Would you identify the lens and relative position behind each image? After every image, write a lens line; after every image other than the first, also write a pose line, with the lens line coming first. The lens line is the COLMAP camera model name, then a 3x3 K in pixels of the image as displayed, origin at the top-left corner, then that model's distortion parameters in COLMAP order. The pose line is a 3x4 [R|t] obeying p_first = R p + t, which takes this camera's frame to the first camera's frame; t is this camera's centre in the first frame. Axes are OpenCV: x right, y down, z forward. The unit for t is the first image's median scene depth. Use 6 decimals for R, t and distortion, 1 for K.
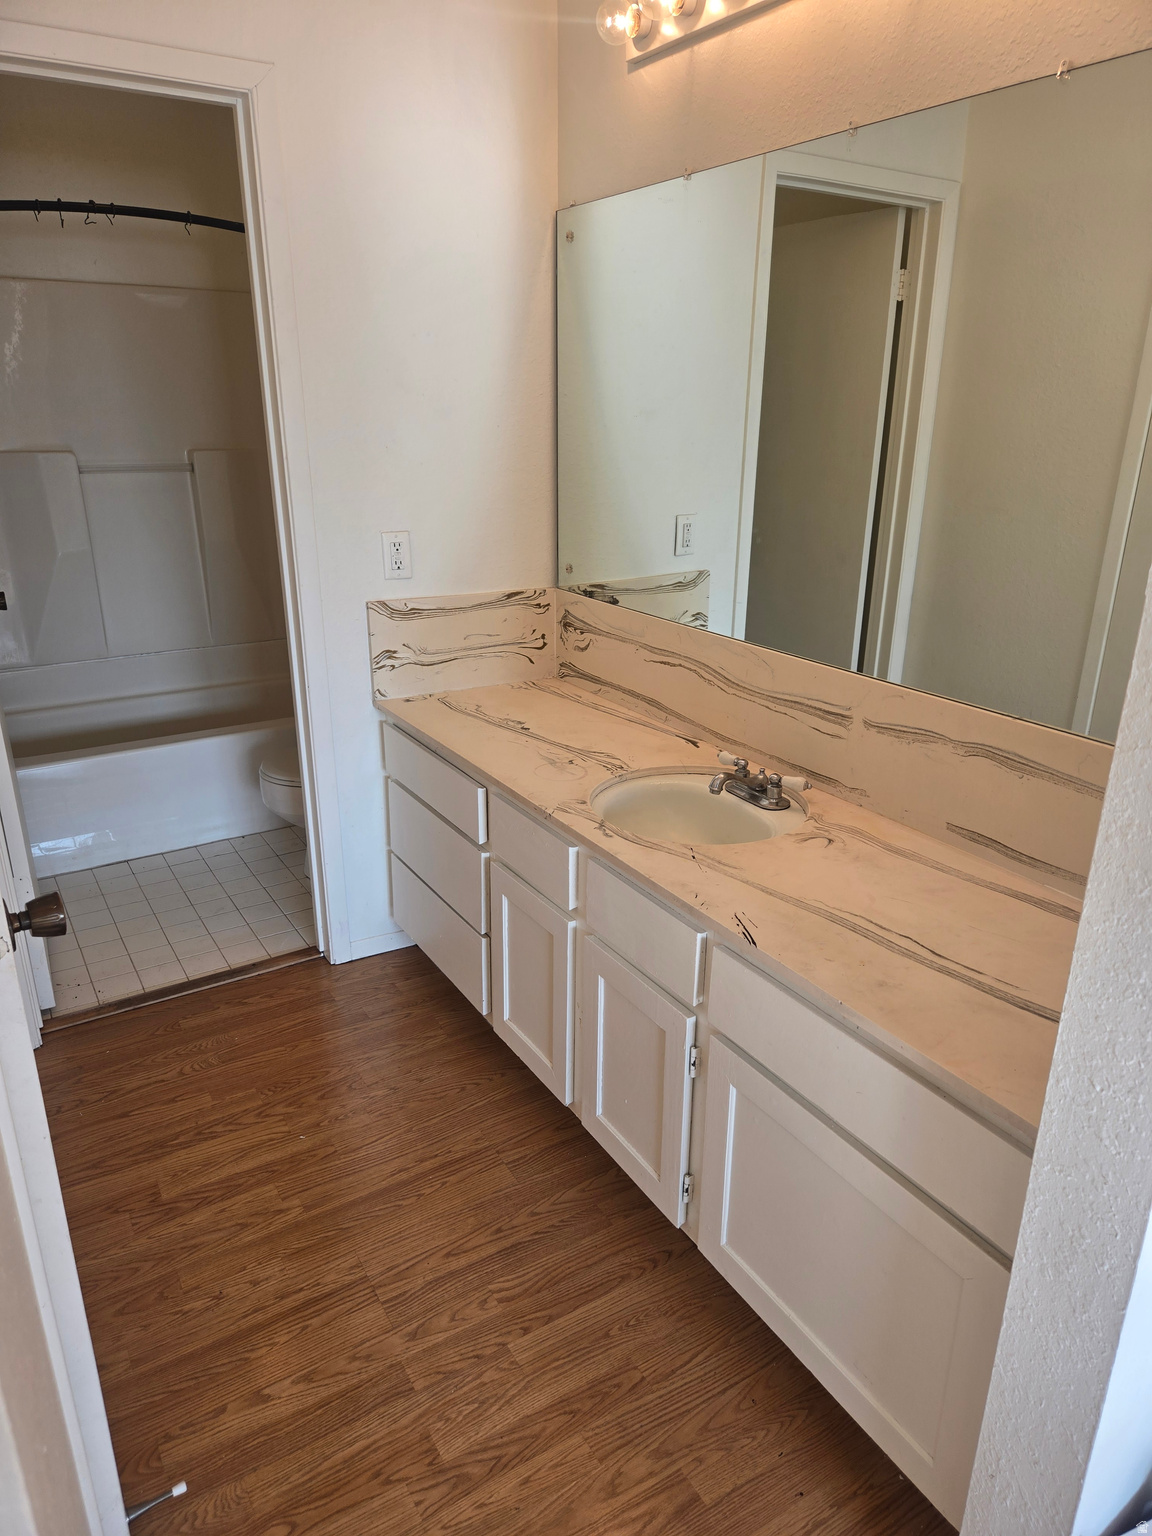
lens RADIAL K [[1056.1, 0, 576.0], [0, 1056.1, 768.0], [0, 0, 1]] dist [0.066057, -0.052883]
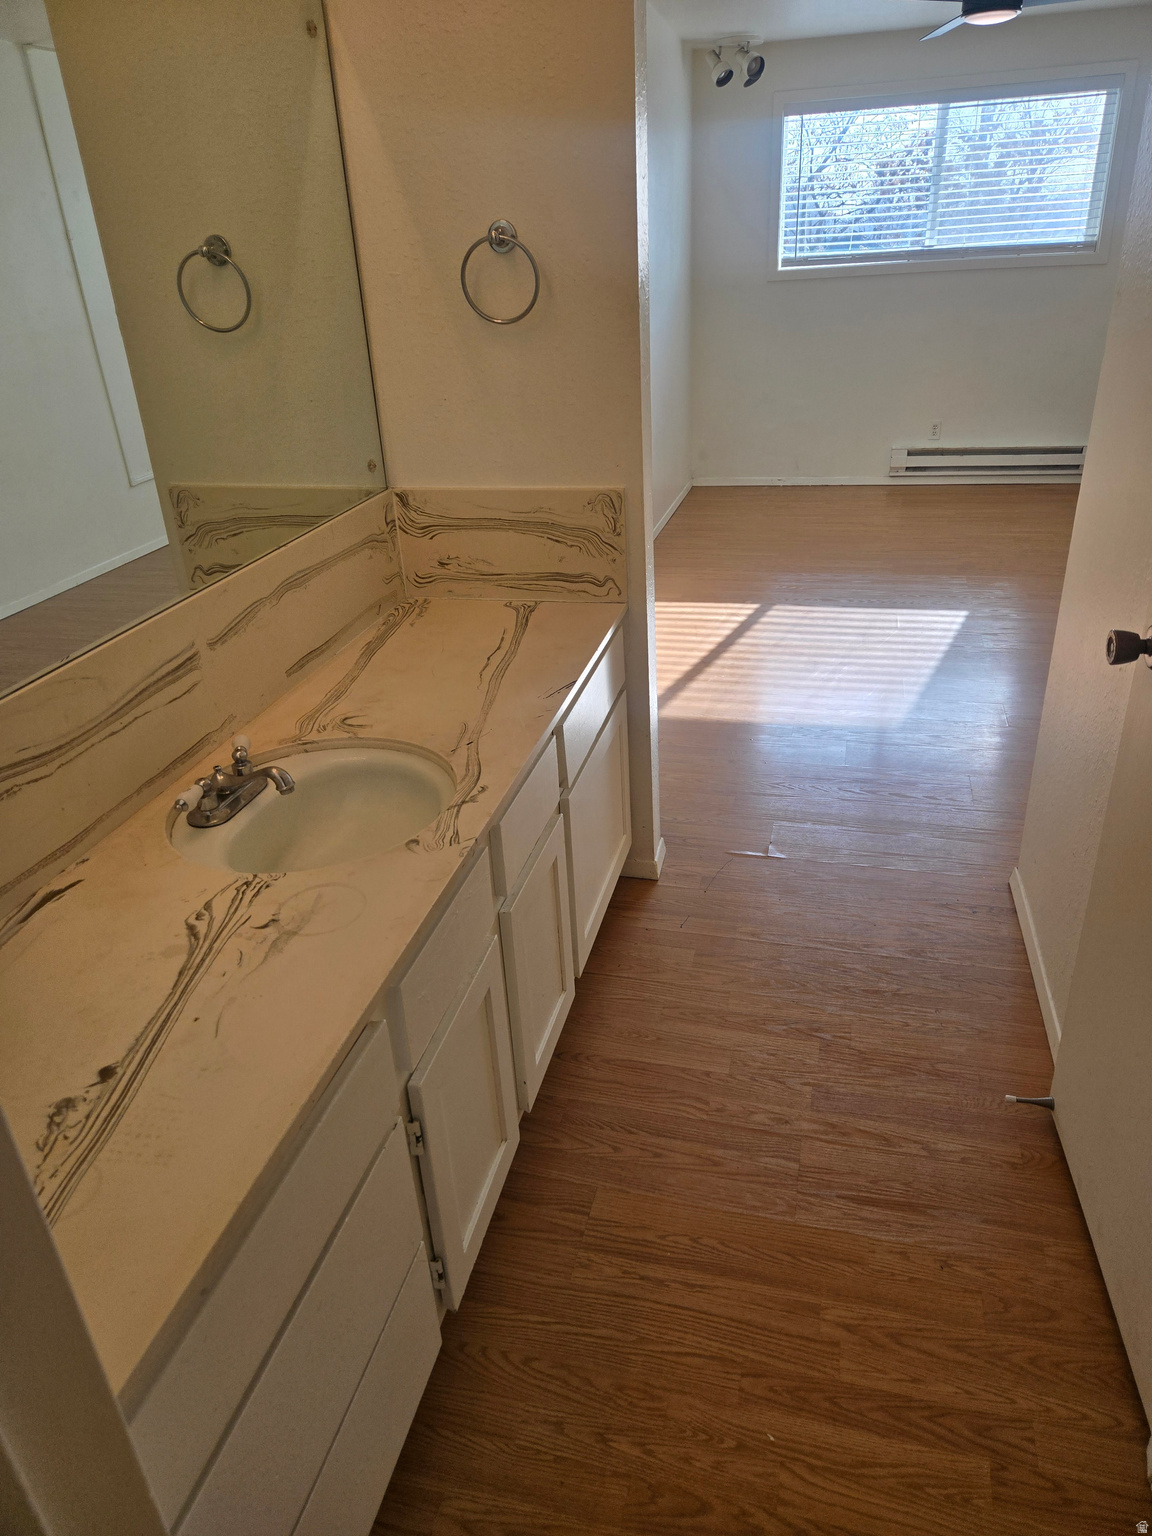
lens RADIAL K [[1013.7, 0, 609.6], [0, 1013.7, 760.0], [0, 0, 1]] dist [0.059423, -0.041277]
pose [[-0.720848, -0.287270, 0.630757, -0.513390], [0.267578, 0.724160, 0.635605, -0.413902], [-0.639360, 0.626951, -0.445142, 1.203378]]
